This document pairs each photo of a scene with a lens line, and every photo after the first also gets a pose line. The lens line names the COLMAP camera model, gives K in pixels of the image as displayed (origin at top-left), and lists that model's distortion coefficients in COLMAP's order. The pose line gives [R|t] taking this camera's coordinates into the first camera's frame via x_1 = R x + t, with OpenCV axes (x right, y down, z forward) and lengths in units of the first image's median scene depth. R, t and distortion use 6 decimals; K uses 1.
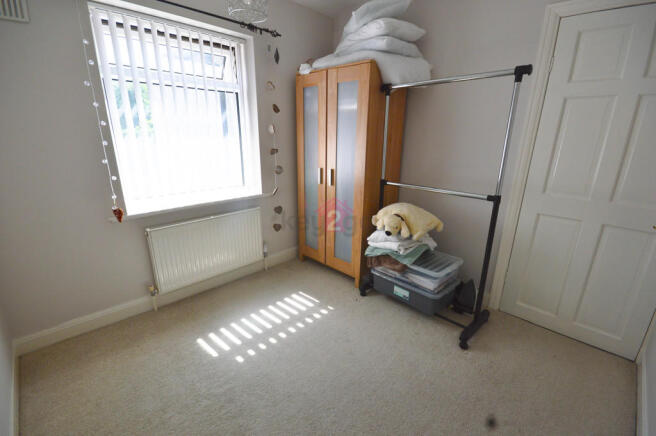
lens RADIAL K [[284.5, 0, 324.5], [0, 284.5, 215.8], [0, 0, 1]] dist [-0.001170, -0.000284]
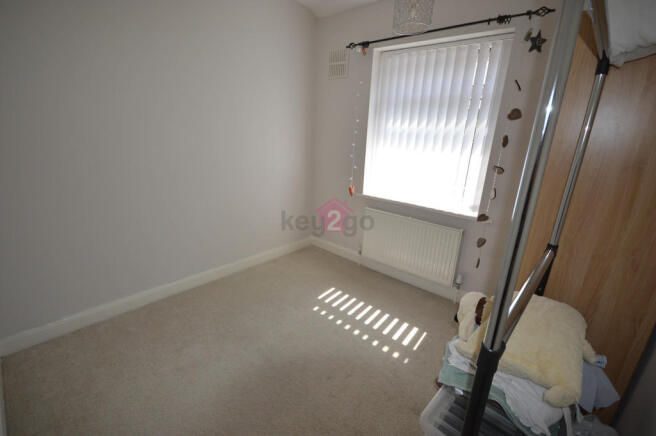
lens RADIAL K [[284.5, 0, 324.5], [0, 284.5, 215.8], [0, 0, 1]] dist [-0.001170, -0.000284]
pose [[0.095264, 0.286656, -0.953285, 0.675963], [-0.315197, 0.917053, 0.244263, -0.183853], [0.944233, 0.277203, 0.177715, 0.544555]]
